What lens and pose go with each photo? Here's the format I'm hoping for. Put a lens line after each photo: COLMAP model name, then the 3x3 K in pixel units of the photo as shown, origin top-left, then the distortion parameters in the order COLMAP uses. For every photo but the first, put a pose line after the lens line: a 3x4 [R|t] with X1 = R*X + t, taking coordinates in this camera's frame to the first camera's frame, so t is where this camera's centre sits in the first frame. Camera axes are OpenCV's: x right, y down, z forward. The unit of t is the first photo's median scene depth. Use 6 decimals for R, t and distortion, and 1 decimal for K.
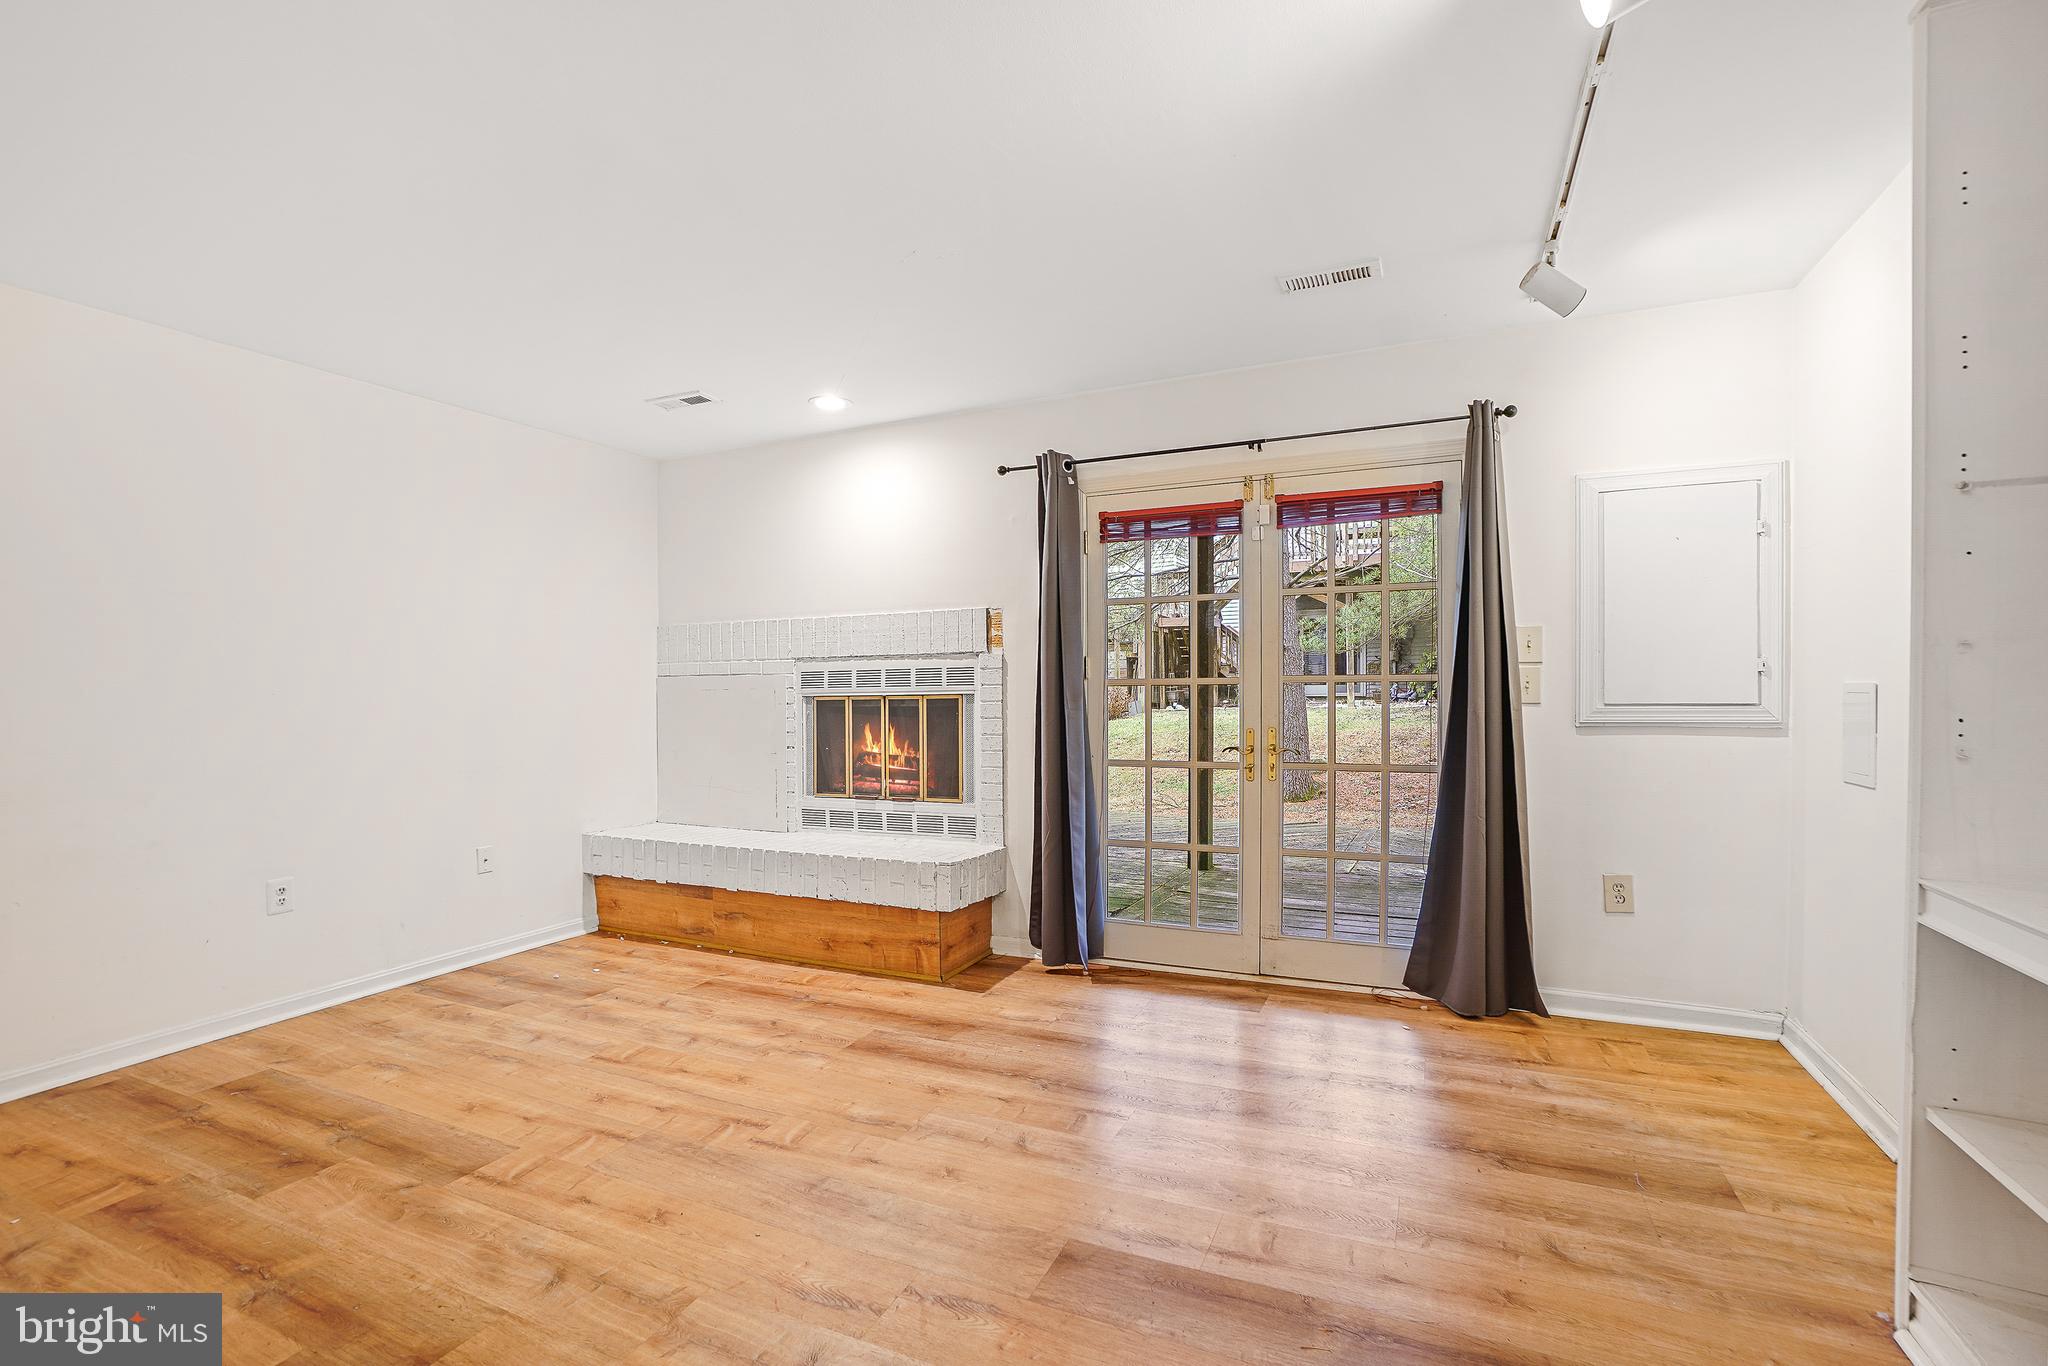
lens RADIAL K [[917.8, 0, 1022.3], [0, 917.8, 719.1], [0, 0, 1]] dist [-0.042030, 0.000476]
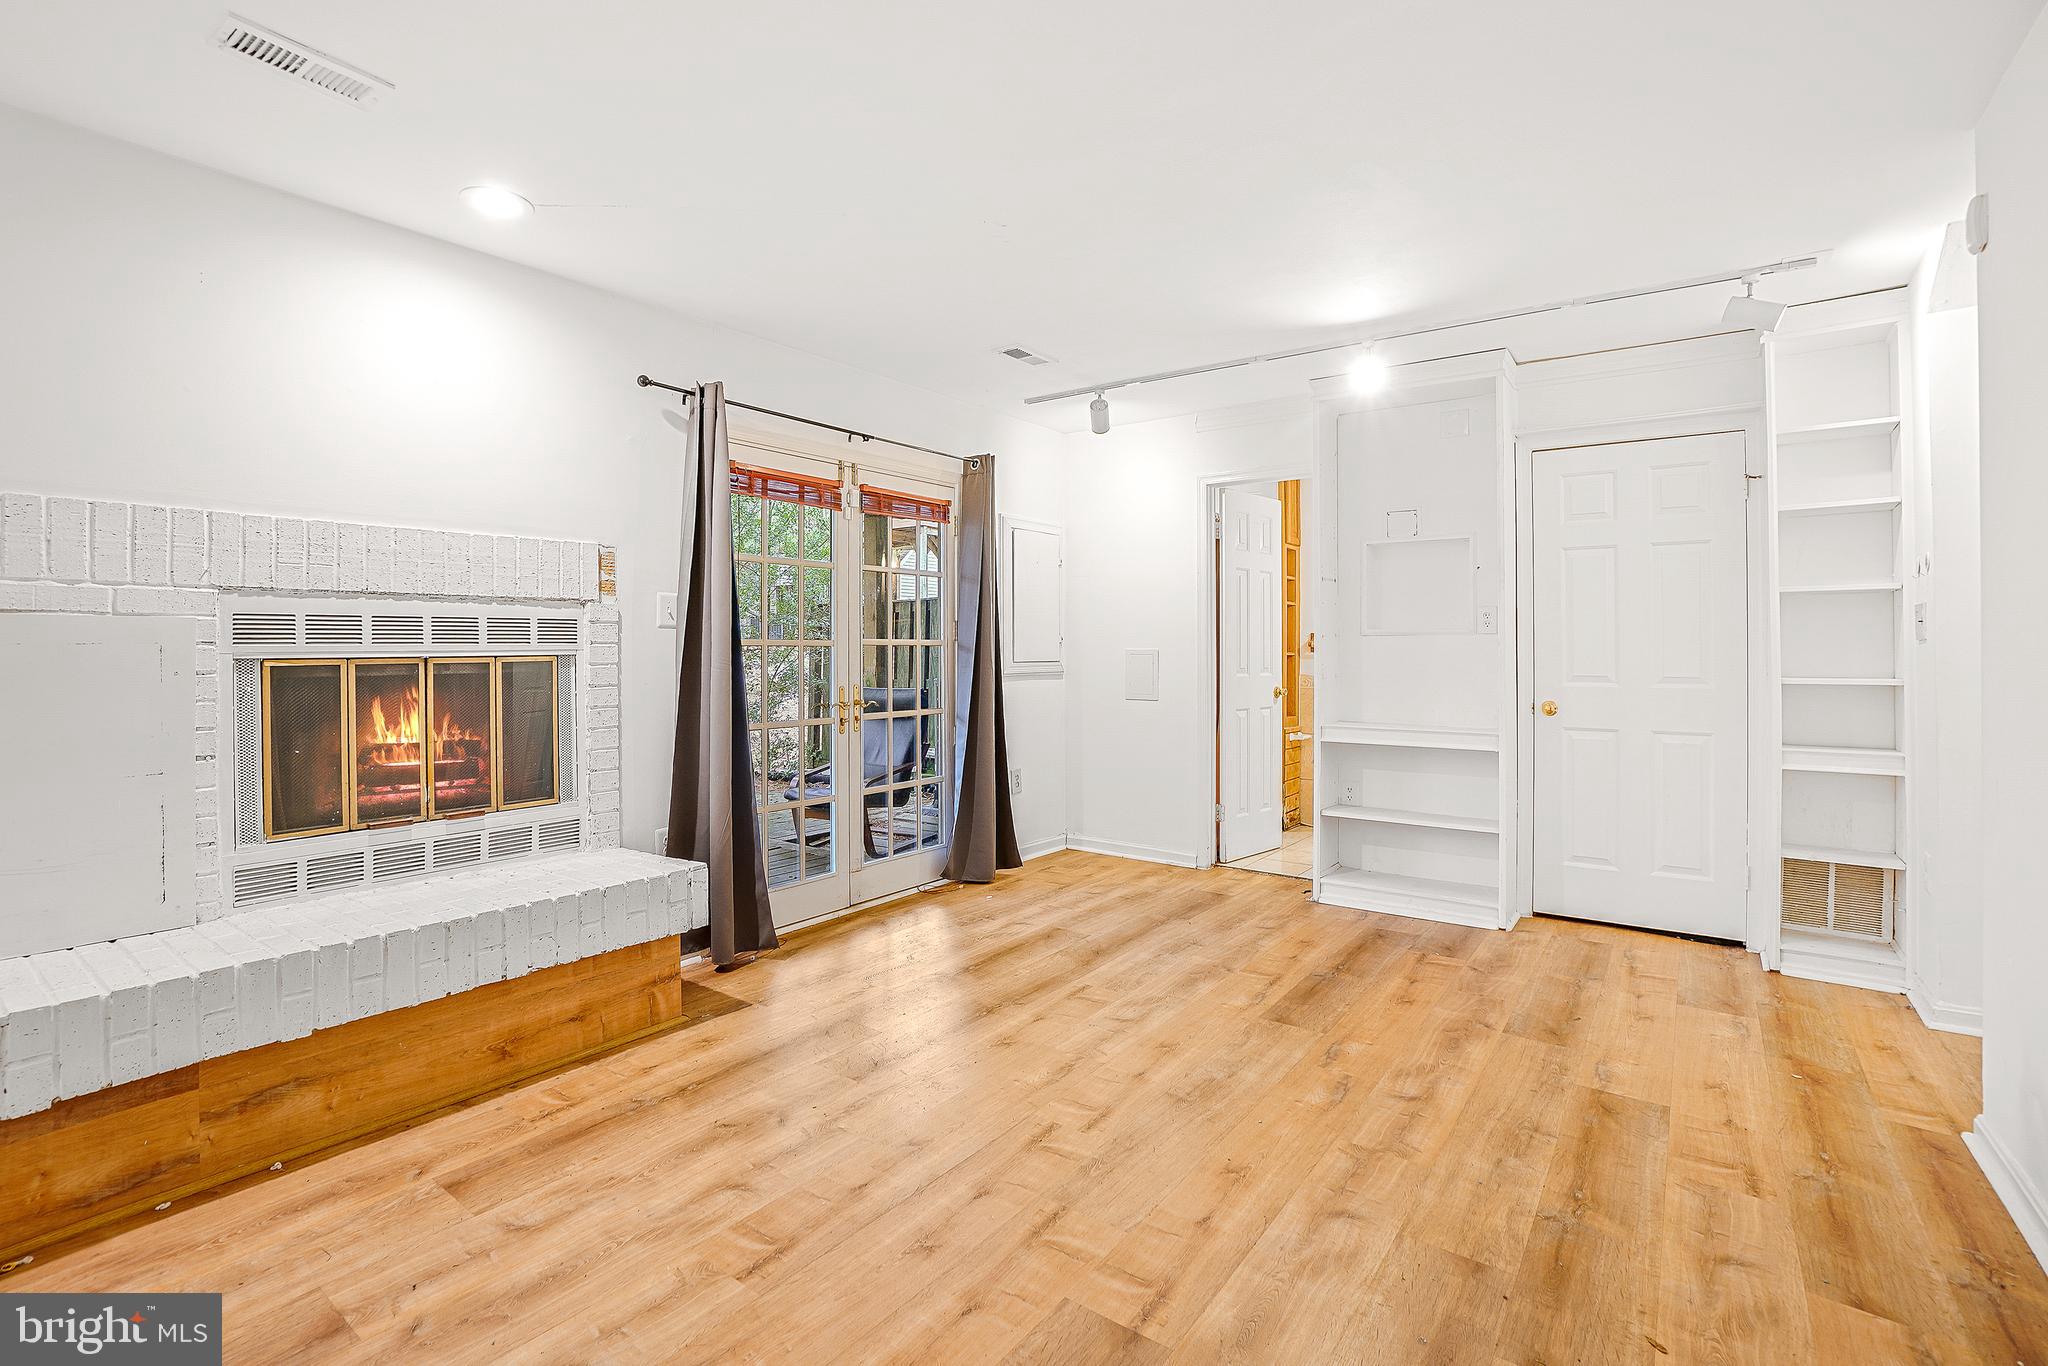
lens RADIAL K [[924.7, 0, 1006.2], [0, 924.7, 659.5], [0, 0, 1]] dist [-0.064216, 0.024462]
pose [[0.222231, -0.004347, 0.974984, -0.740841], [0.023668, 0.999719, -0.000938, -0.015498], [-0.974707, 0.023285, 0.222272, 0.514051]]
